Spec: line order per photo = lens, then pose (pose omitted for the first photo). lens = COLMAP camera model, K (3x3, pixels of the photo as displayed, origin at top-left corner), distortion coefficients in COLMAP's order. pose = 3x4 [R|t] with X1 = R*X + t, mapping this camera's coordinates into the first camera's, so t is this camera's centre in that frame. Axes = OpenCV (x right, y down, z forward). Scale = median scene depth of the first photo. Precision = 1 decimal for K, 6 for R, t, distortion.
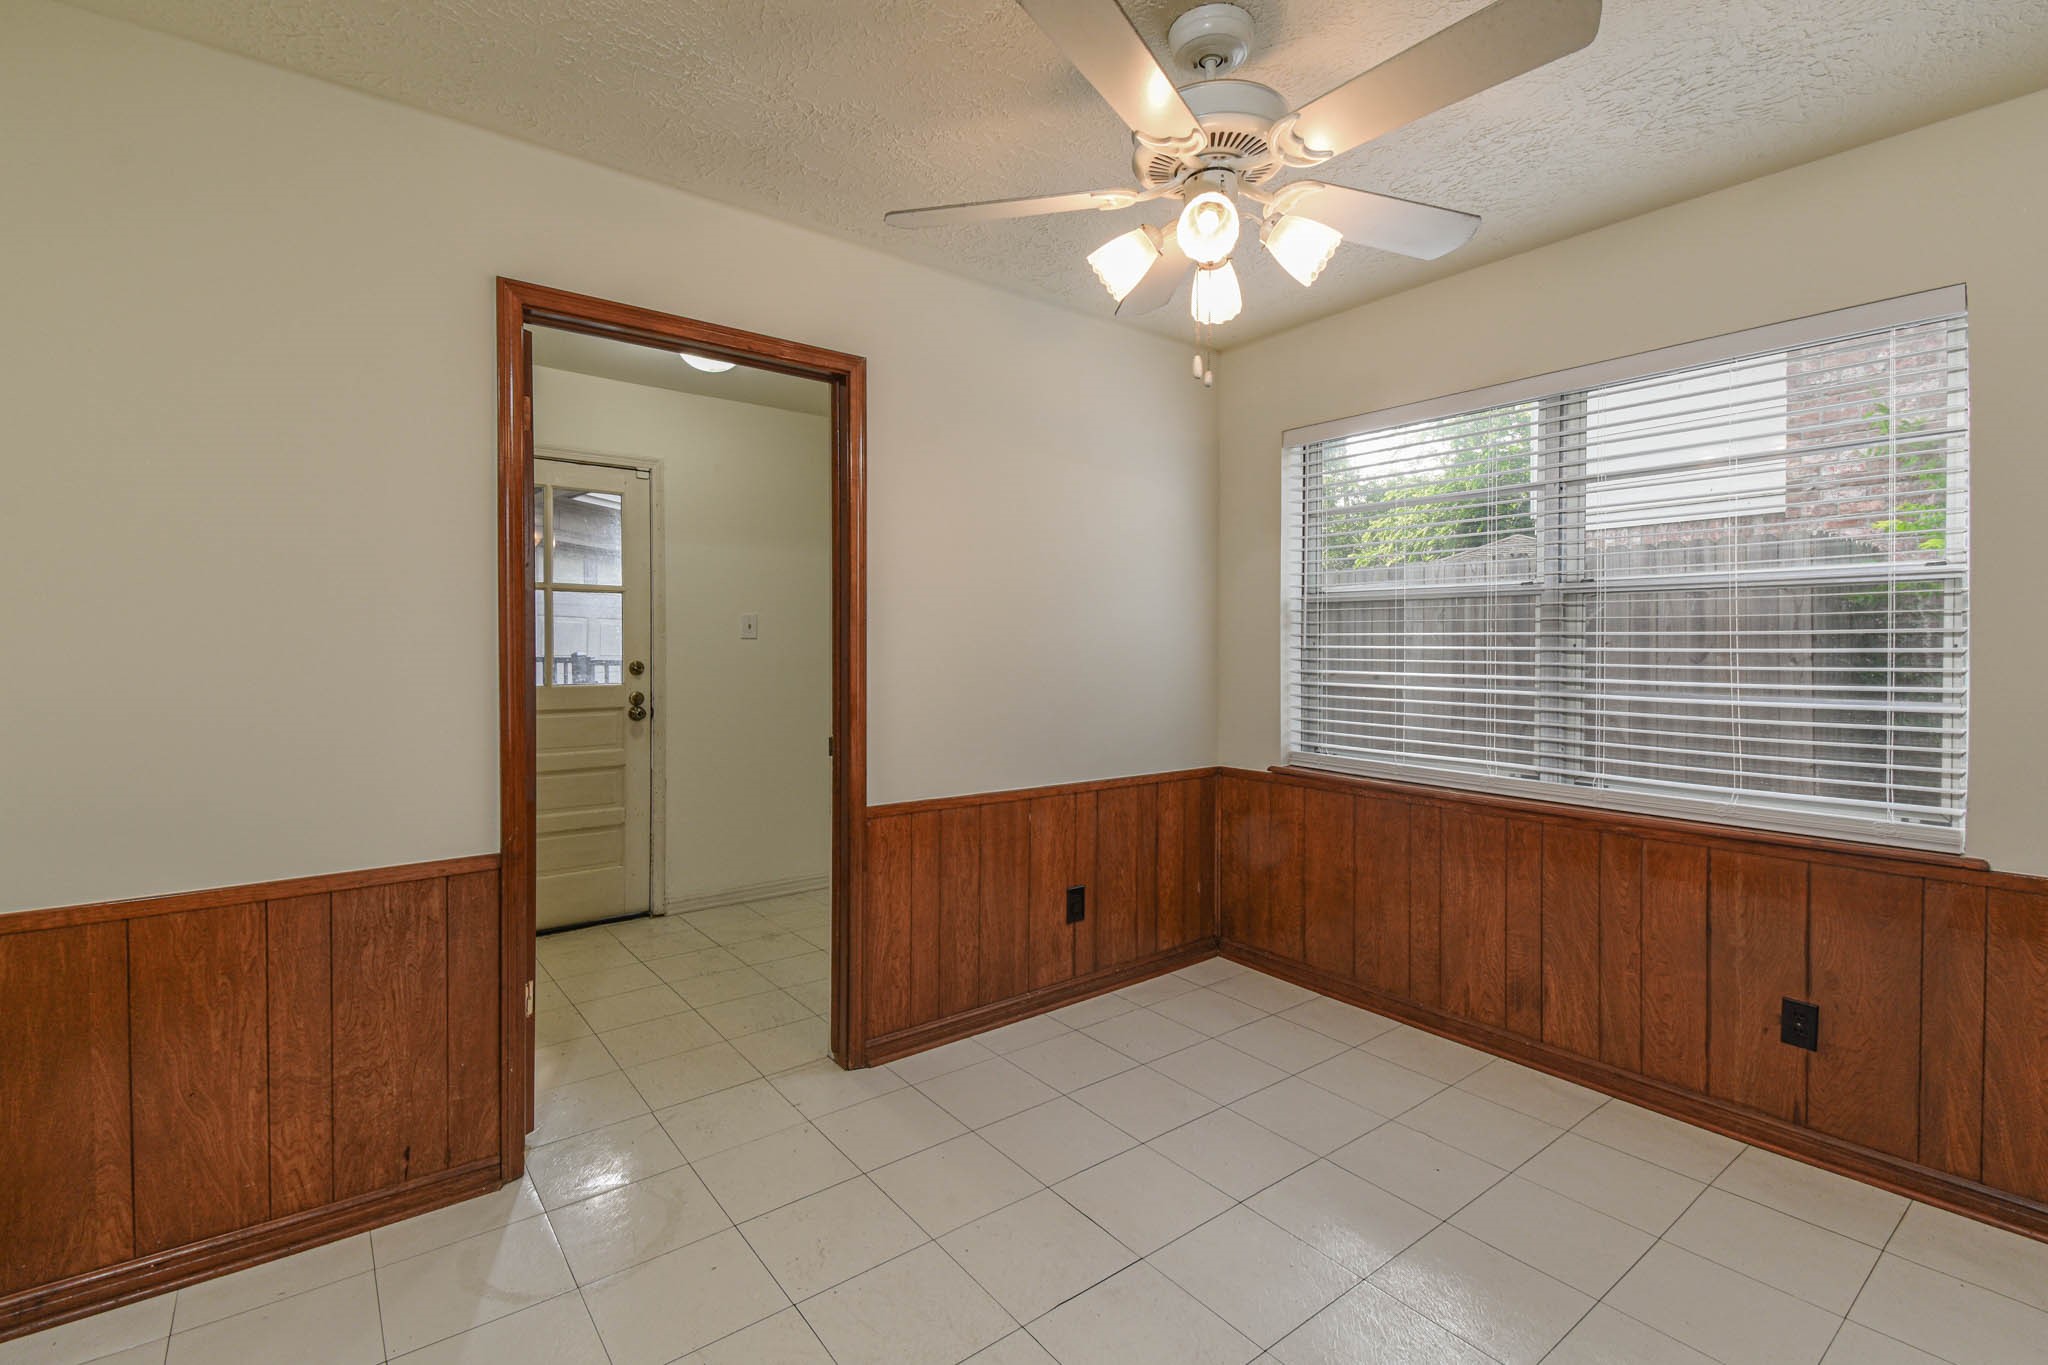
lens RADIAL K [[917.7, 0, 1029.8], [0, 917.7, 650.1], [0, 0, 1]] dist [0.029672, -0.011291]
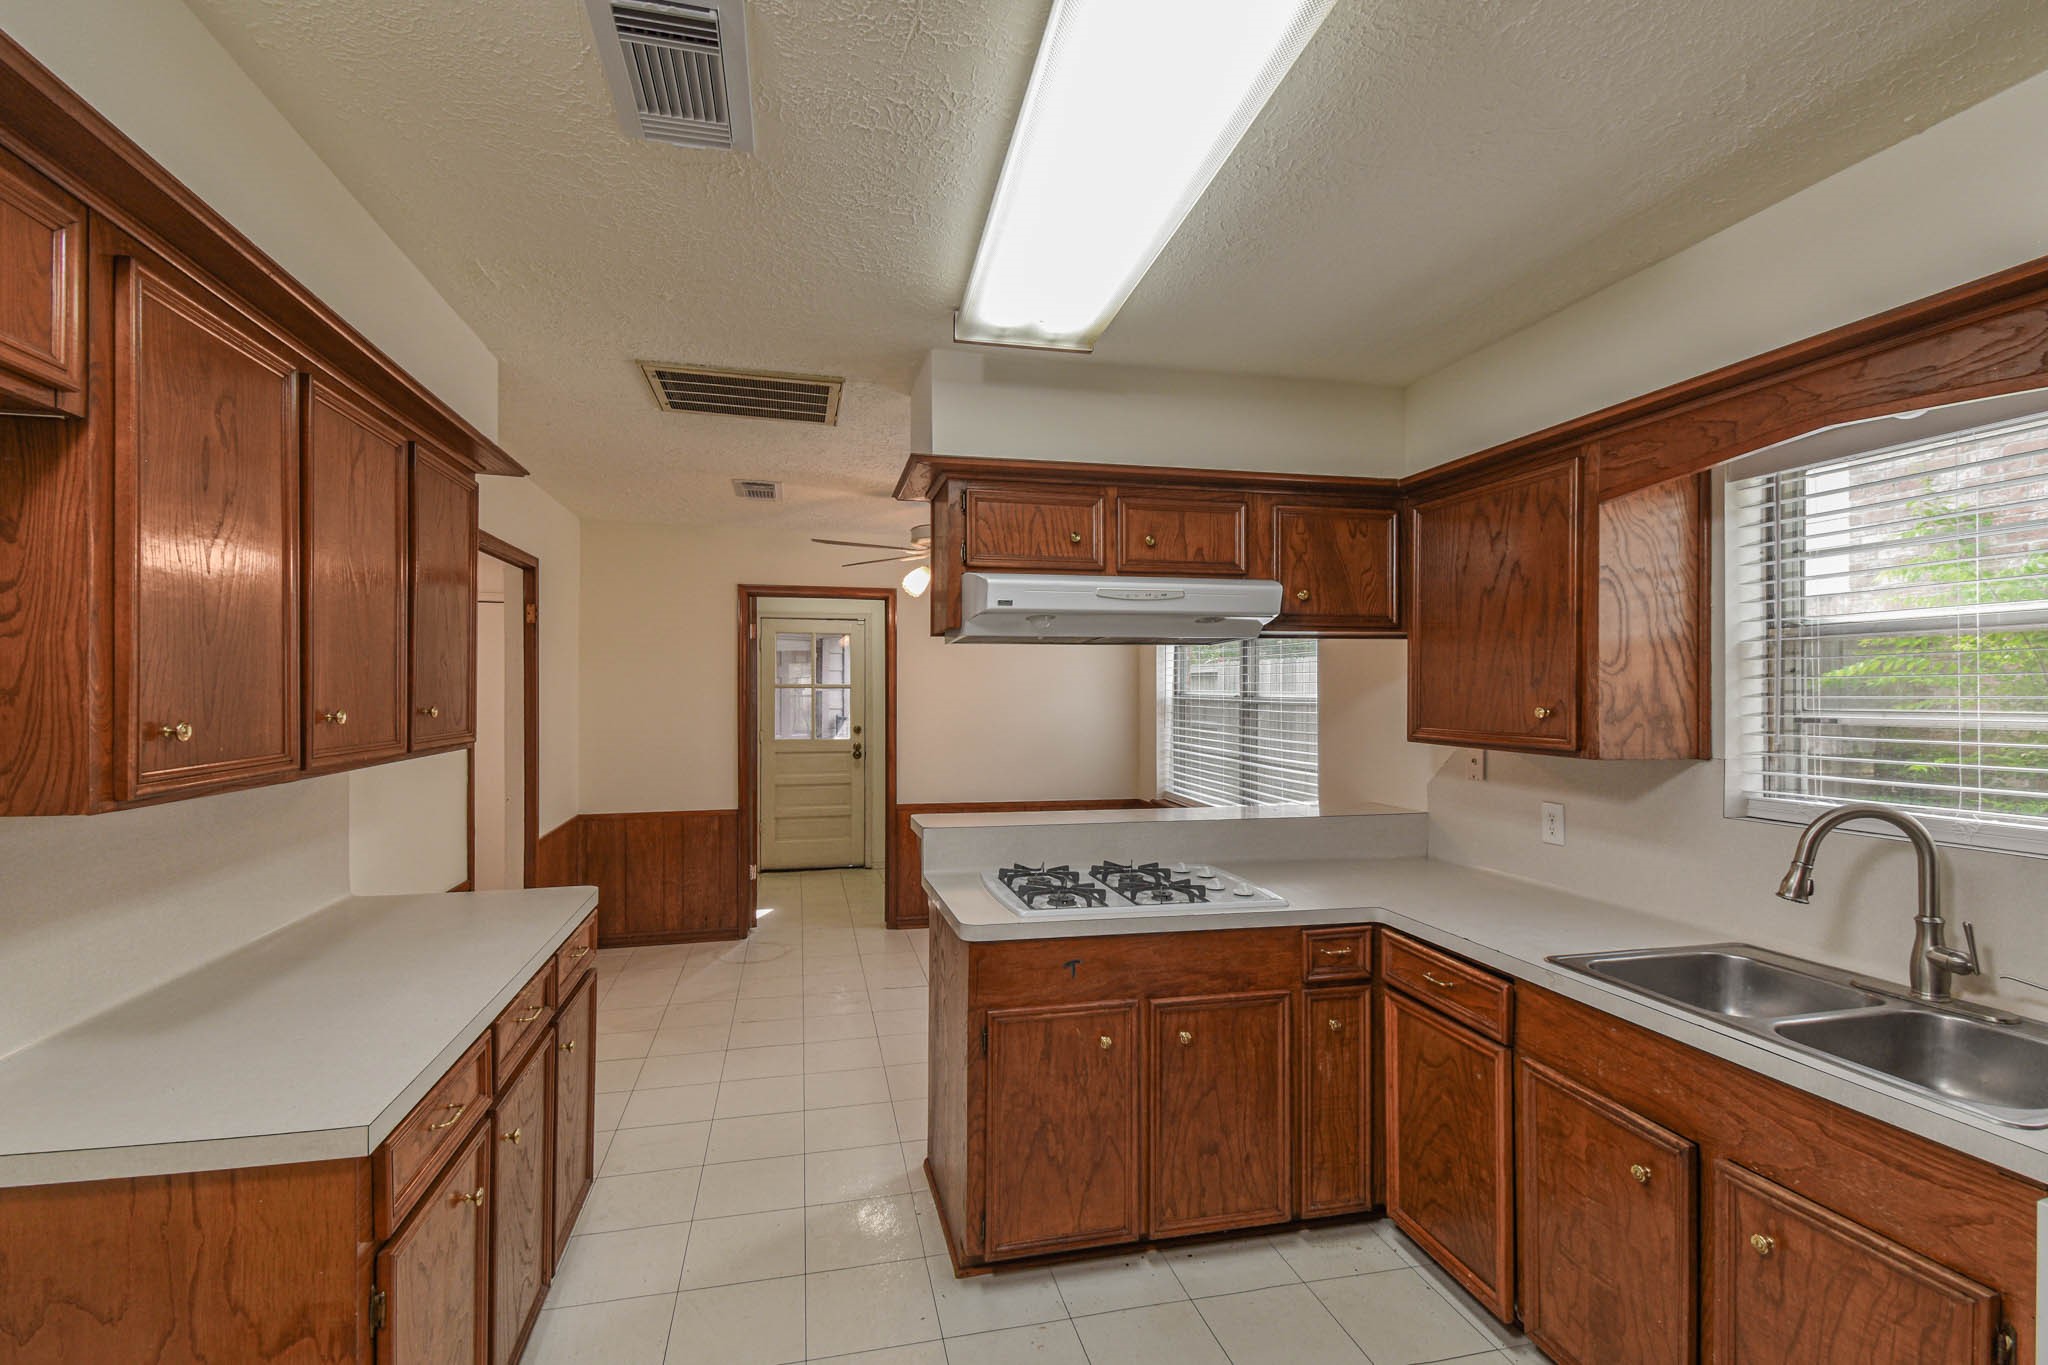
lens RADIAL K [[917.7, 0, 1023.1], [0, 917.7, 688.9], [0, 0, 1]] dist [0.029672, -0.011291]
pose [[0.911795, 0.002150, -0.410640, 0.611374], [-0.004075, 0.999984, -0.003812, -0.055293], [0.410626, 0.005149, 0.911790, -0.511249]]
